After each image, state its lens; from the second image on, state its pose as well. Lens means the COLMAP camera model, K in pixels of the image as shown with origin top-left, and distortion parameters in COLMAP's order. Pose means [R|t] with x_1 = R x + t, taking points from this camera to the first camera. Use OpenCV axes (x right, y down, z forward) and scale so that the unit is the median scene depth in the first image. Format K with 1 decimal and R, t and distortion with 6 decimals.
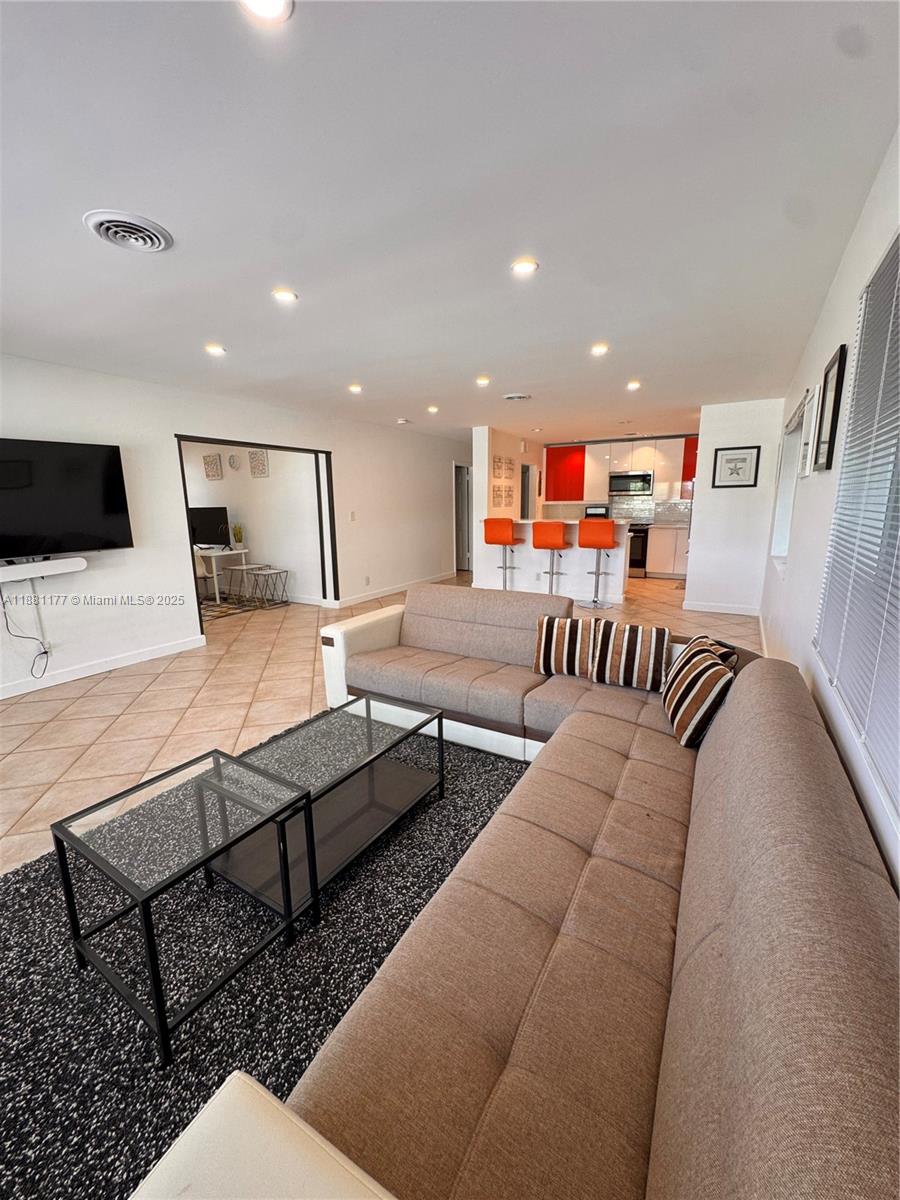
lens RADIAL K [[482.8, 0, 450.1], [0, 482.8, 600.6], [0, 0, 1]] dist [-0.002552, 0.000033]
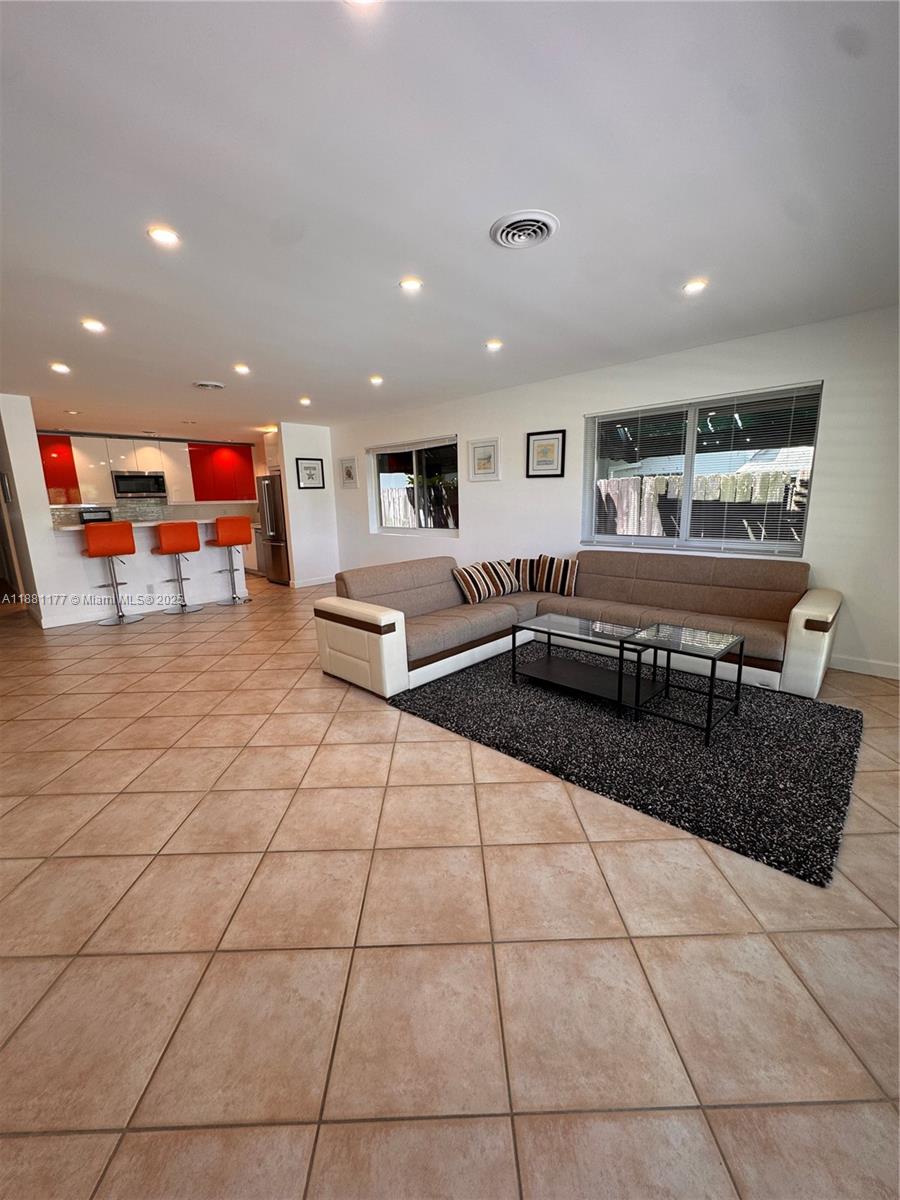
lens RADIAL K [[482.8, 0, 449.6], [0, 482.8, 597.8], [0, 0, 1]] dist [-0.002552, 0.000033]
pose [[0.238598, -0.190918, 0.952167, -0.509050], [0.215250, 0.966493, 0.139852, -0.039986], [-0.946963, 0.171585, 0.271698, 0.266551]]
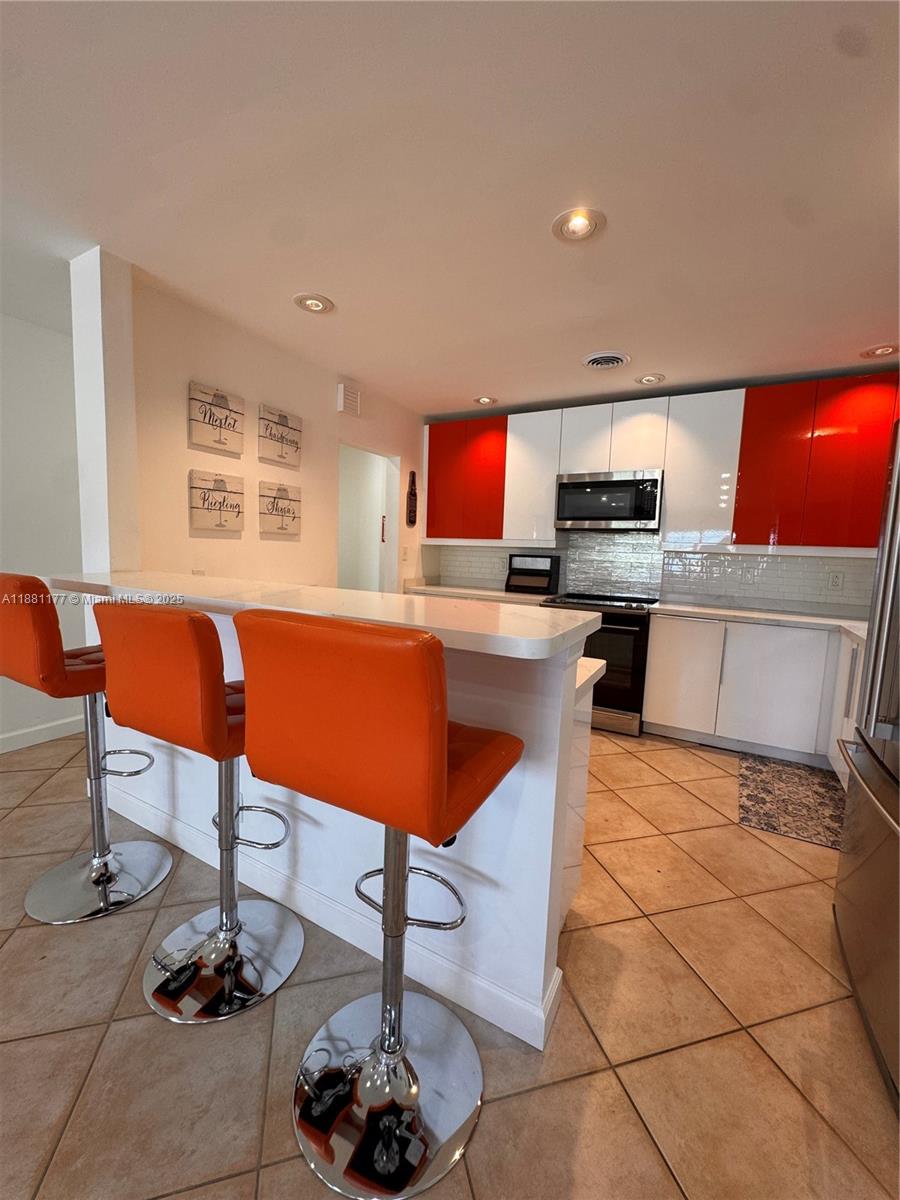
lens RADIAL K [[482.8, 0, 447.9], [0, 482.8, 597.9], [0, 0, 1]] dist [-0.002552, 0.000033]
pose [[0.998559, 0.047812, 0.024363, 0.283134], [-0.044897, 0.993060, -0.108702, -0.133675], [-0.029391, 0.107452, 0.993776, 0.734713]]
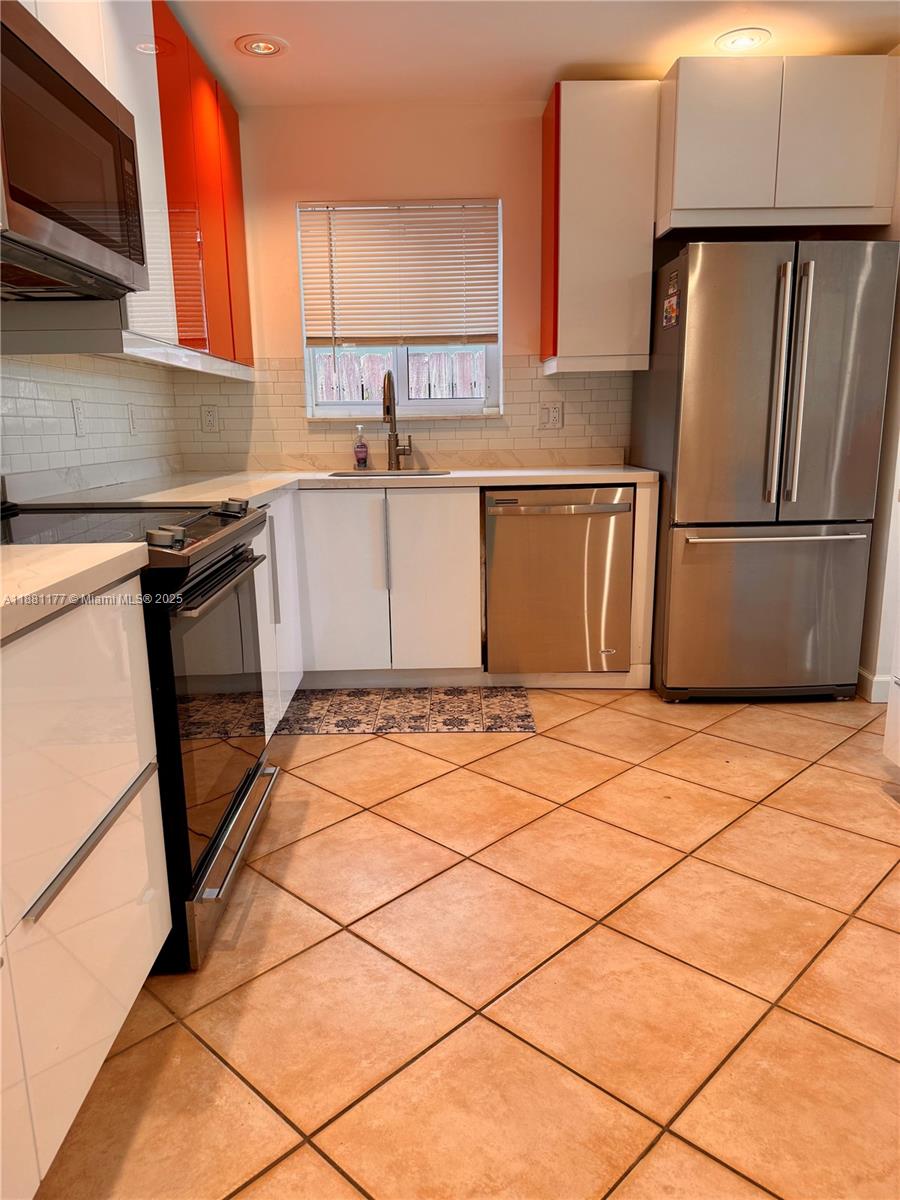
lens RADIAL K [[848.8, 0, 437.7], [0, 848.8, 606.8], [0, 0, 1]] dist [0.066411, -0.077463]
pose [[-0.522197, -0.164028, 0.836902, 0.163568], [0.201678, 0.929743, 0.308064, -0.233199], [-0.828635, 0.329655, -0.452428, 1.292027]]
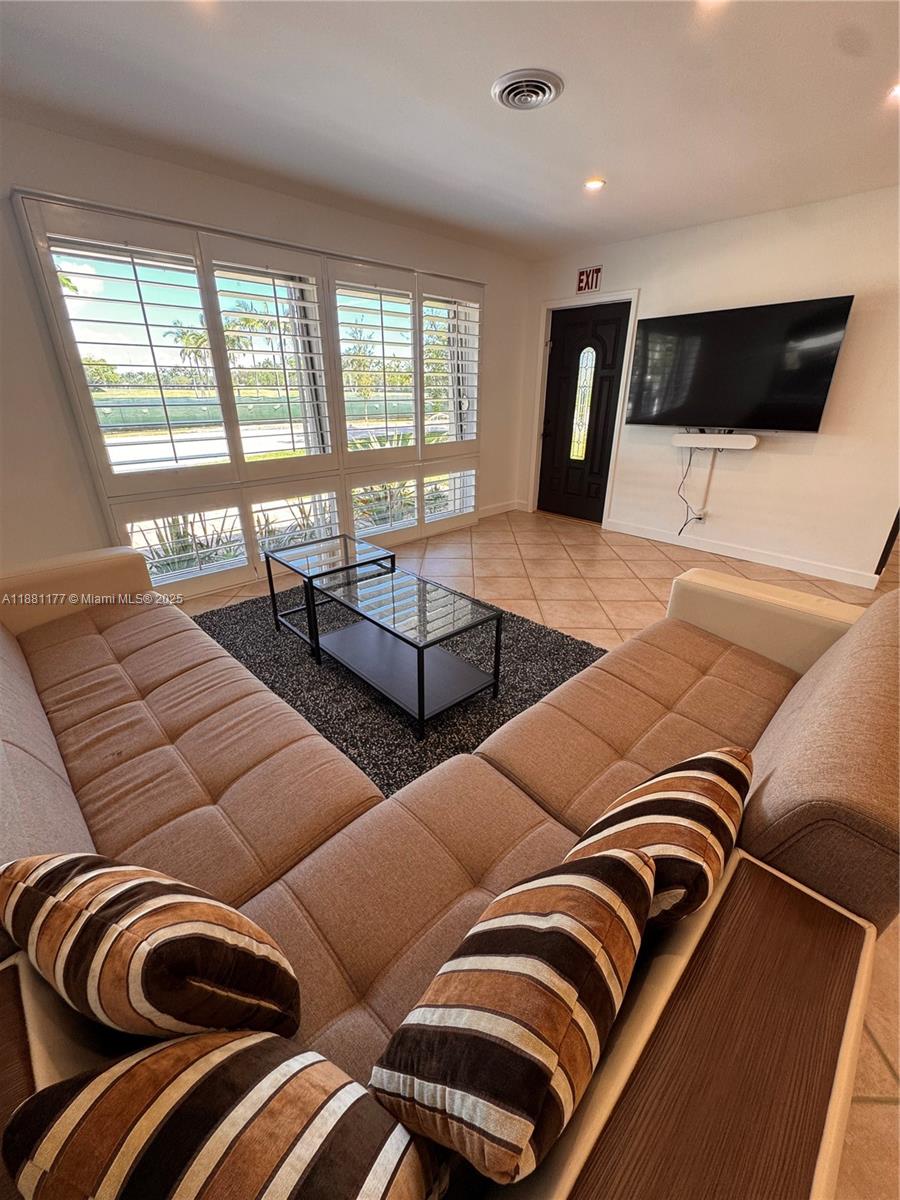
lens RADIAL K [[482.8, 0, 448.9], [0, 482.8, 597.6], [0, 0, 1]] dist [-0.002552, 0.000033]
pose [[-0.269058, 0.396195, -0.877860, 0.196551], [-0.193862, 0.870537, 0.452308, -0.065810], [0.943412, 0.291880, -0.157418, 0.350851]]
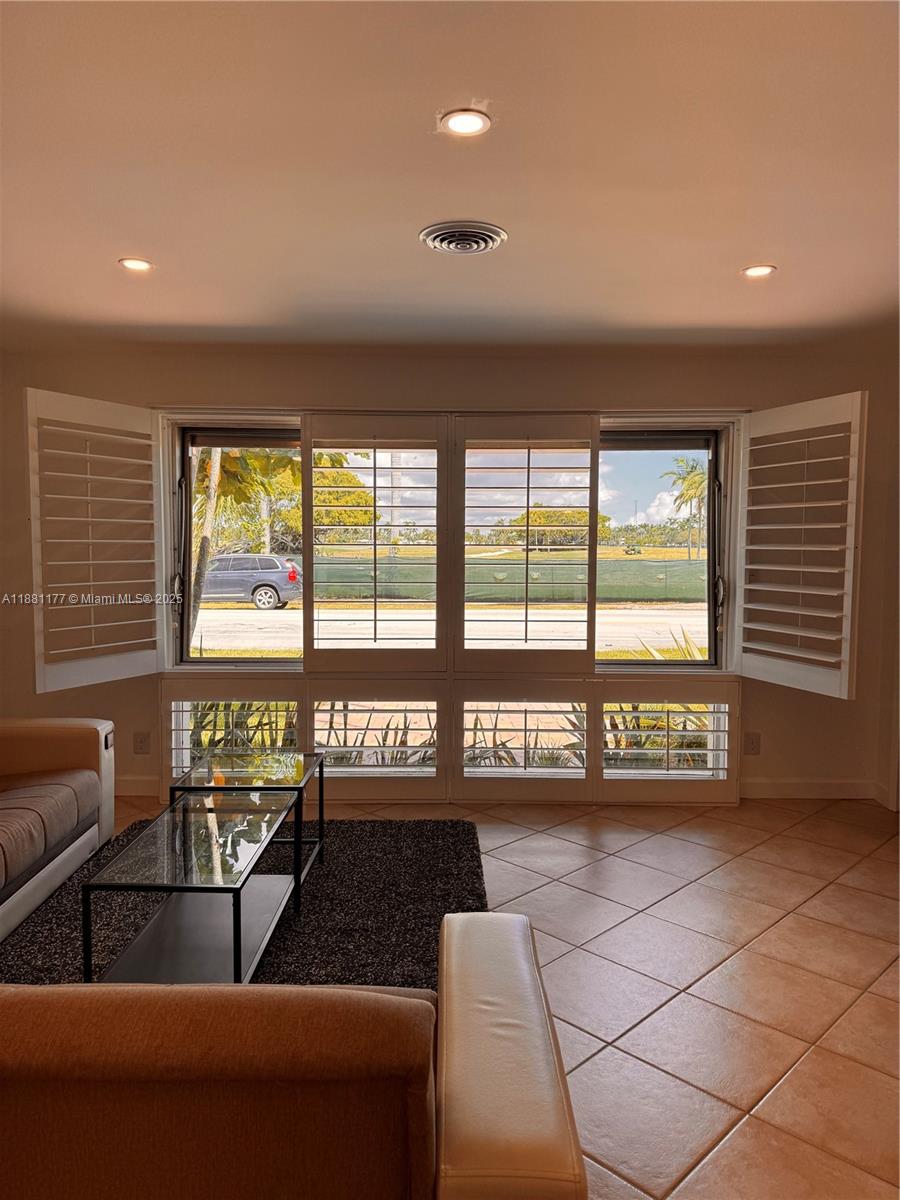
lens RADIAL K [[848.8, 0, 446.9], [0, 848.8, 599.1], [0, 0, 1]] dist [0.066411, -0.077463]
pose [[-0.857474, 0.046060, -0.512461, 0.043991], [-0.099574, 0.962301, 0.253103, -0.144178], [0.504800, 0.268057, -0.820563, 0.630882]]
